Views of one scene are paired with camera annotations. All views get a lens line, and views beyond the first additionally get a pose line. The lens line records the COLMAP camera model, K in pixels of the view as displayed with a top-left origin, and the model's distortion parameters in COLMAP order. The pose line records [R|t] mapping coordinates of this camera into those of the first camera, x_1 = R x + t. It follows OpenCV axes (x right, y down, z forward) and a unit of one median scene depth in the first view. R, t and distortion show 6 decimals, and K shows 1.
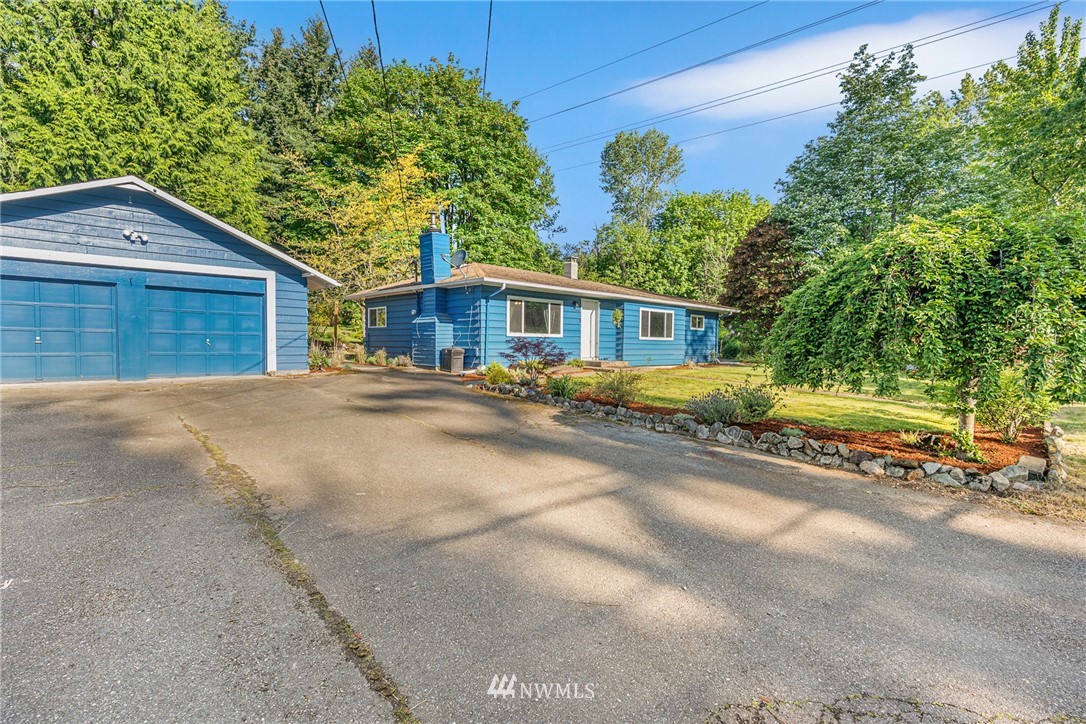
lens RADIAL K [[497.7, 0, 549.7], [0, 497.7, 360.3], [0, 0, 1]] dist [0.000305, 0.000020]
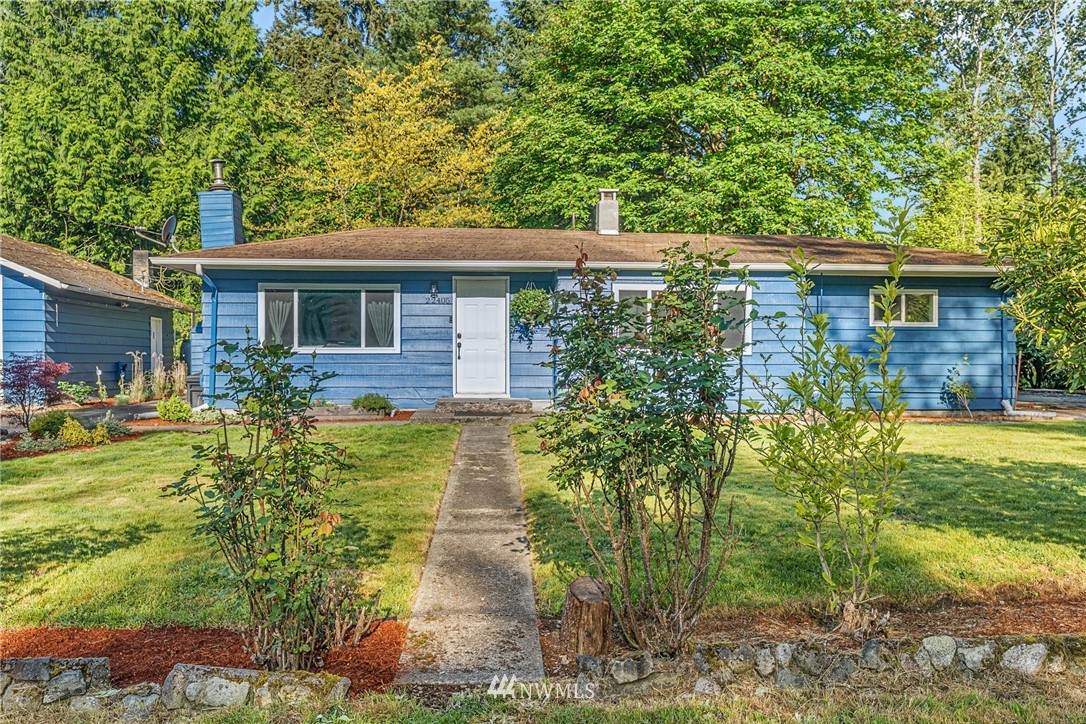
lens RADIAL K [[875.9, 0, 552.3], [0, 875.9, 360.7], [0, 0, 1]] dist [0.001776, 0.014384]
pose [[0.756481, -0.011816, -0.653908, 0.322728], [-0.014465, 0.999290, -0.034791, -0.003478], [0.653855, 0.035777, 0.755773, 0.174162]]
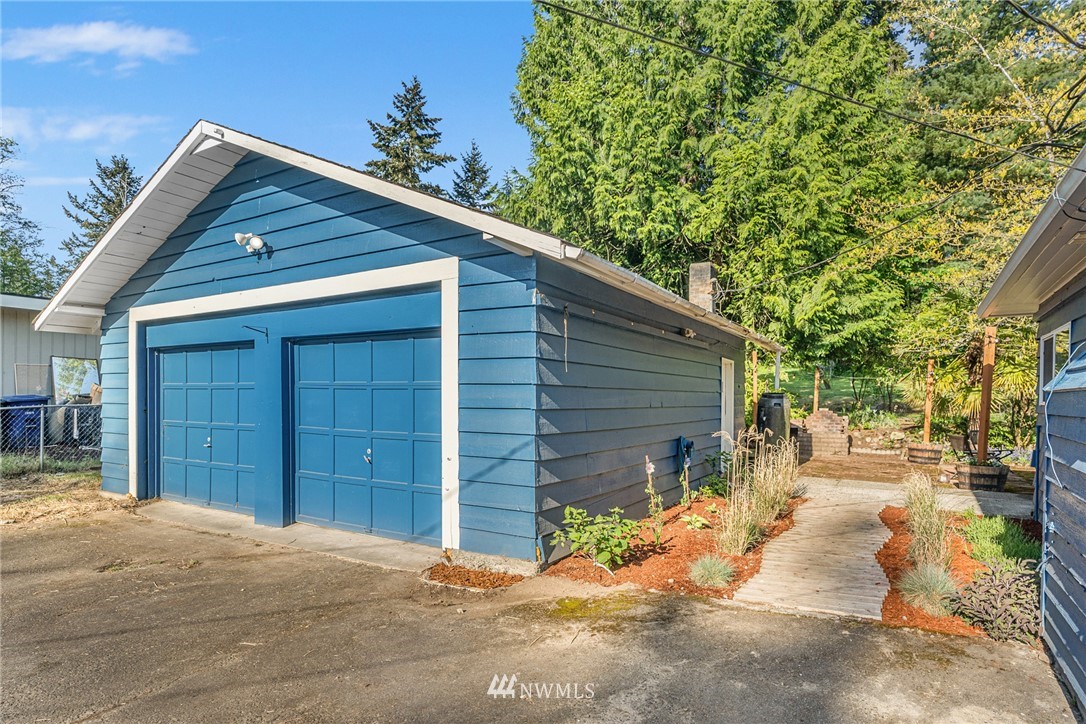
lens RADIAL K [[594.6, 0, 553.3], [0, 594.6, 409.7], [0, 0, 1]] dist [0.007787, 0.000806]
pose [[0.240774, 0.006137, -0.970562, -0.047599], [-0.037304, 0.999300, -0.002936, -0.024802], [0.969864, 0.036913, 0.240835, 0.317563]]
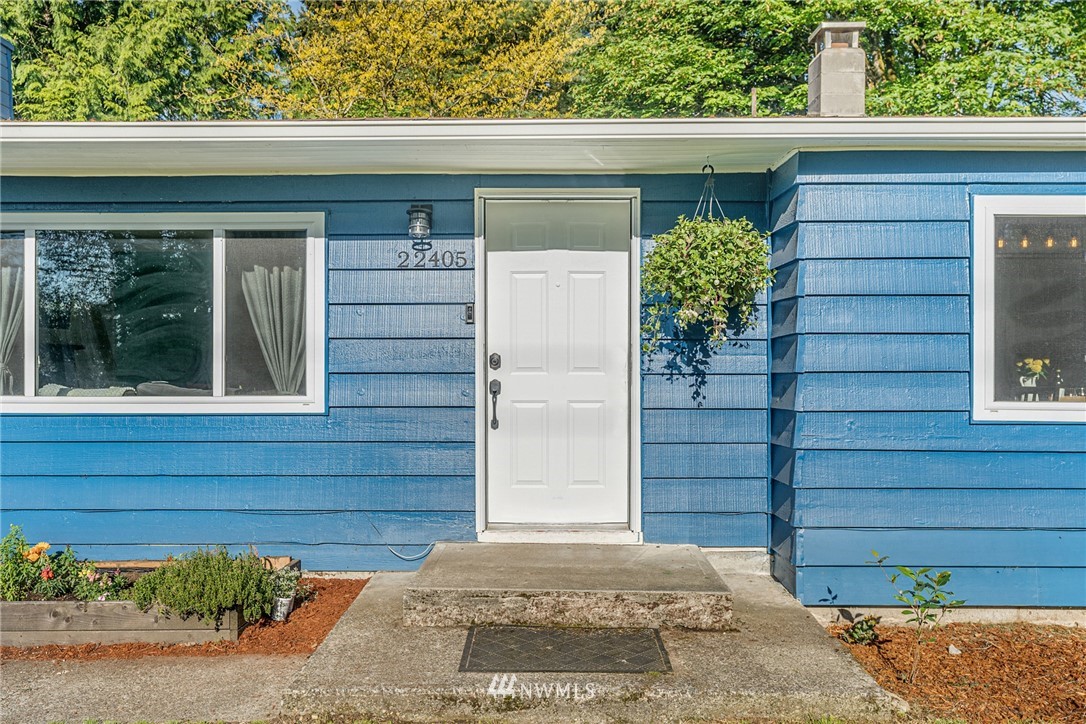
lens RADIAL K [[911.5, 0, 544.9], [0, 911.5, 367.1], [0, 0, 1]] dist [0.000017, 0.010553]
pose [[0.693593, -0.014746, -0.720216, 0.138038], [-0.016554, 0.999200, -0.036401, -0.022187], [0.720177, 0.037170, 0.692794, 0.354640]]
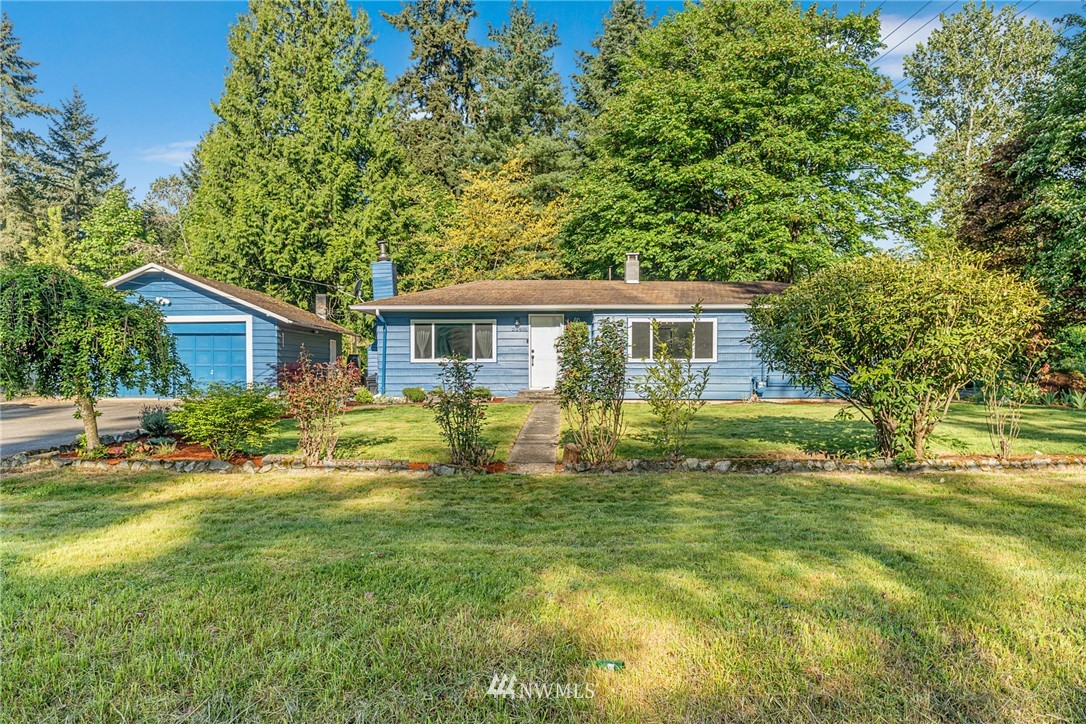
lens RADIAL K [[763.9, 0, 550.9], [0, 763.9, 365.9], [0, 0, 1]] dist [0.018383, 0.000254]
pose [[0.692434, -0.019187, -0.721226, 0.441957], [-0.015273, 0.999032, -0.041241, 0.005377], [0.721319, 0.039572, 0.691471, 0.071050]]
